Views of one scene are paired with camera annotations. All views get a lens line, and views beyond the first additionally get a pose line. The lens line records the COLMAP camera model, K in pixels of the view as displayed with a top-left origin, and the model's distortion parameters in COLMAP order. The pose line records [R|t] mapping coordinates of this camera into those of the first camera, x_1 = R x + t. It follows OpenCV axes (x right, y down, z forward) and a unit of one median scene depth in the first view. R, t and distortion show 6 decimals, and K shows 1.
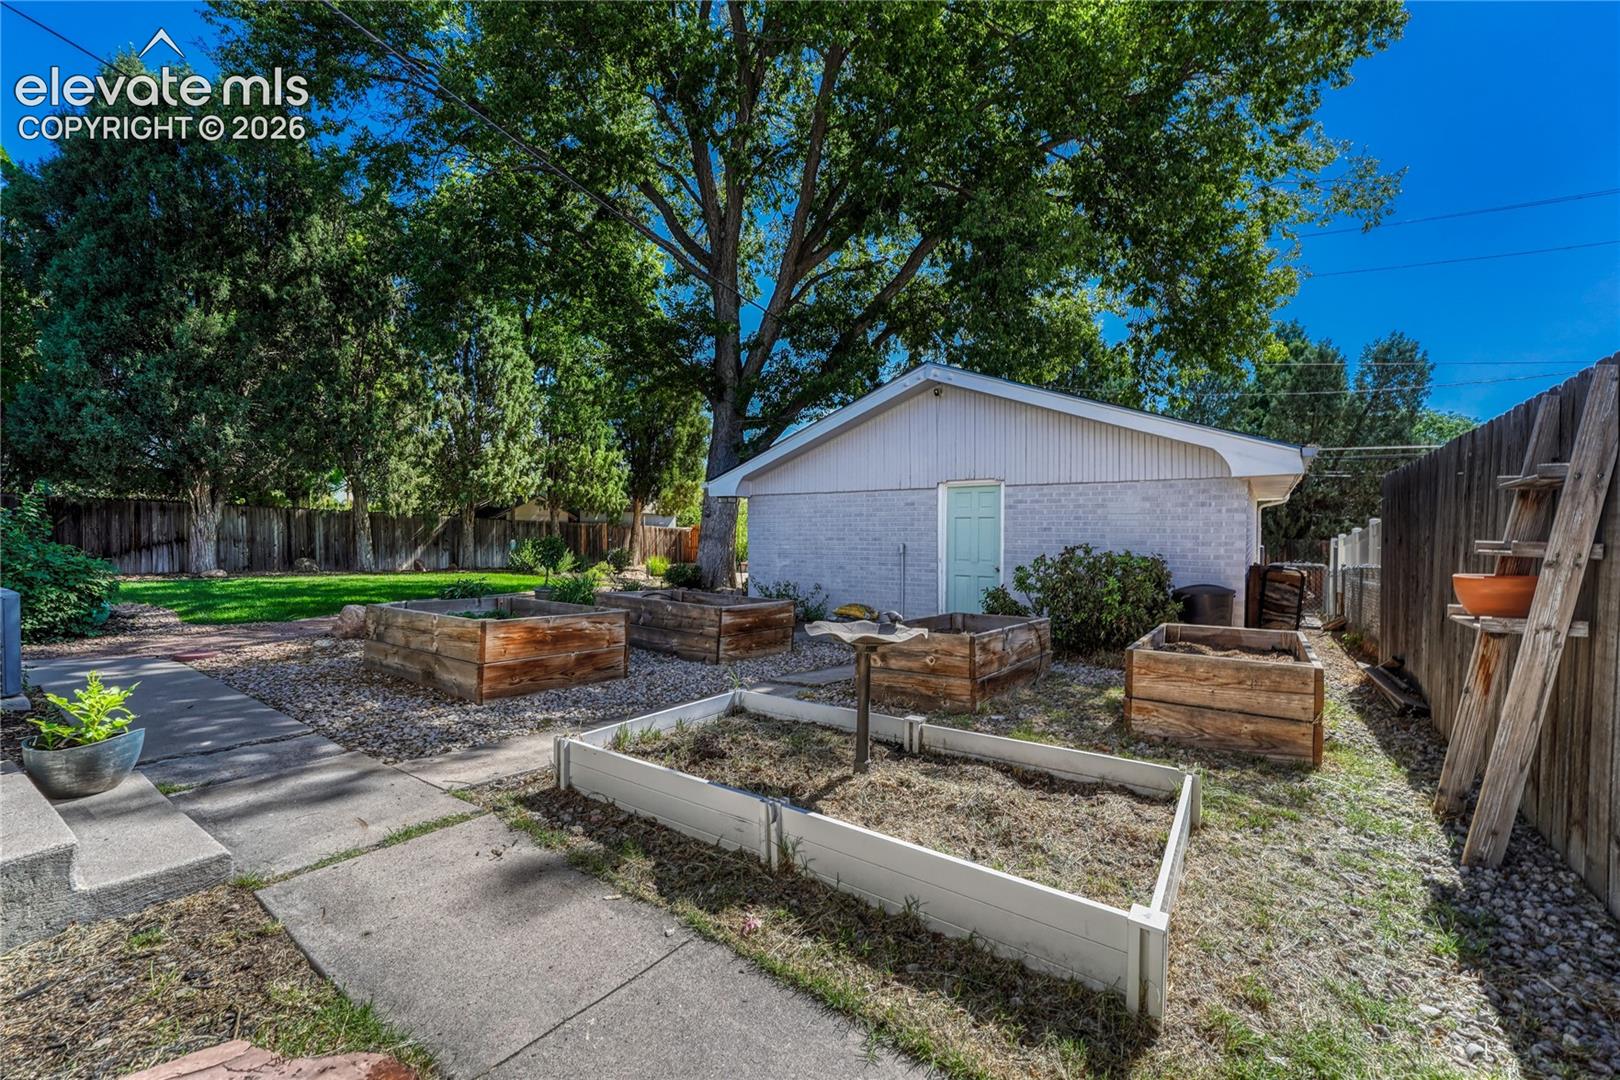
lens RADIAL K [[654.3, 0, 810.7], [0, 654.3, 551.8], [0, 0, 1]] dist [-0.001484, 0.000022]
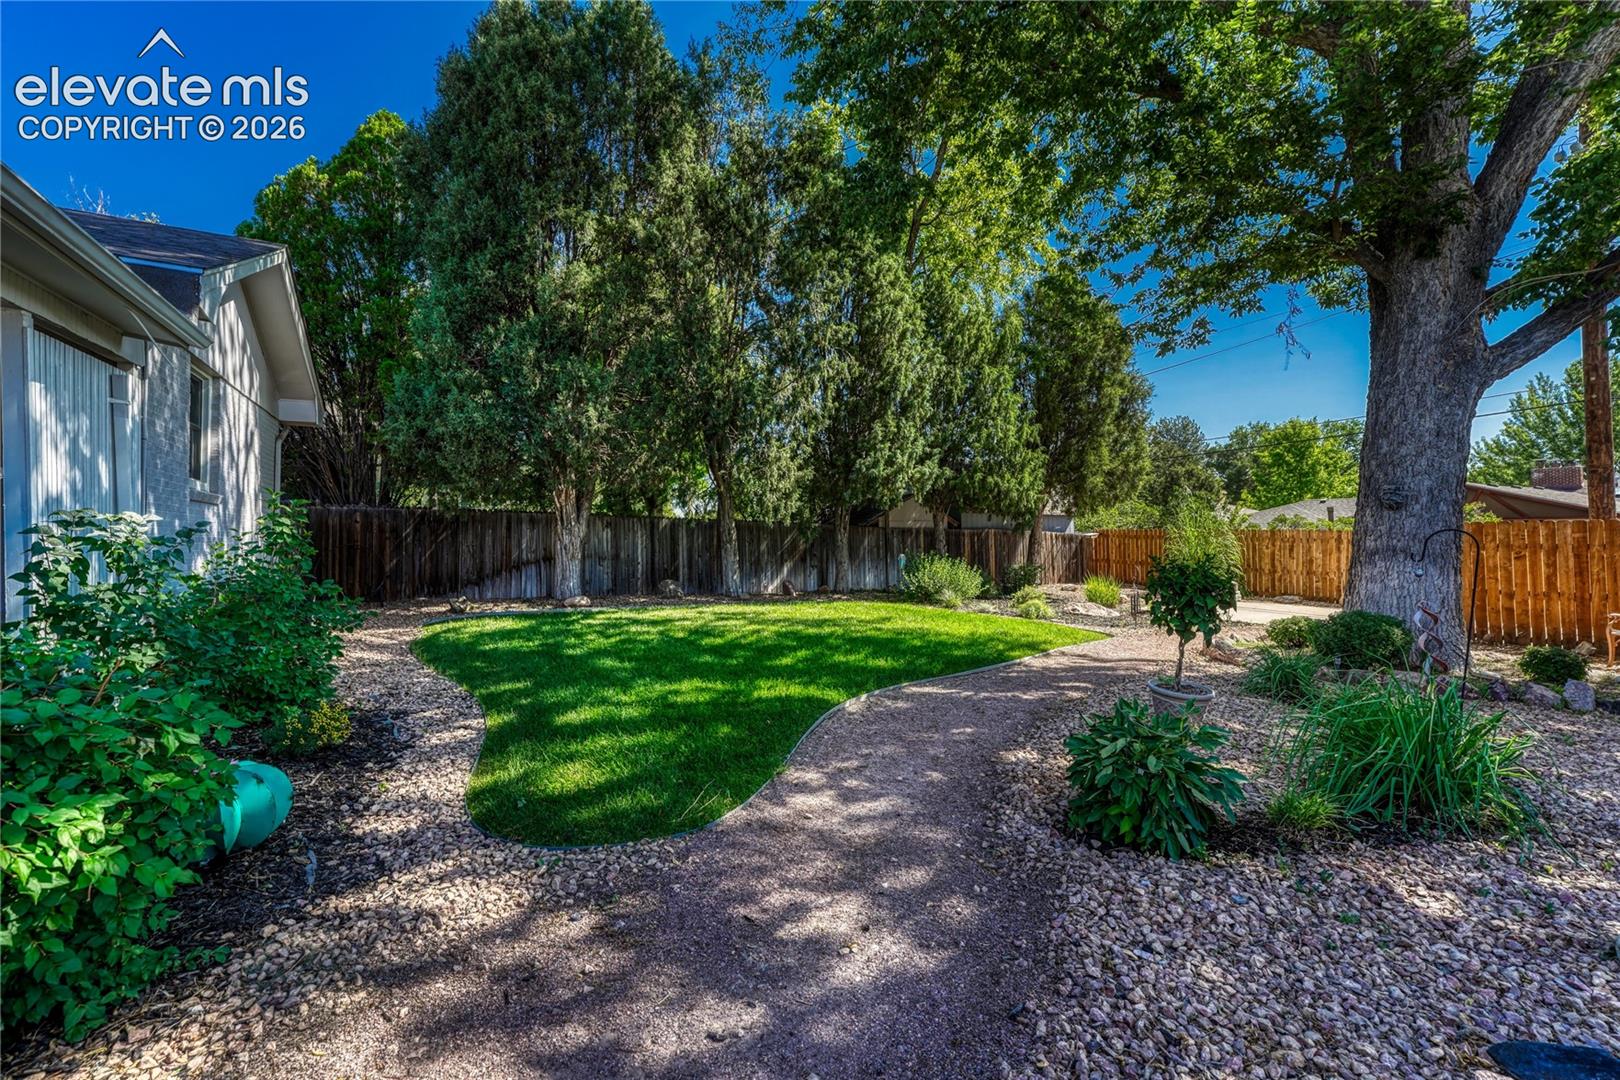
lens RADIAL K [[666.2, 0, 813.7], [0, 666.2, 534.2], [0, 0, 1]] dist [-0.018144, 0.000140]
pose [[0.912994, -0.014882, -0.407702, -0.285451], [0.000829, 0.999400, -0.034624, -0.017564], [0.407973, 0.031274, 0.912458, 0.335849]]
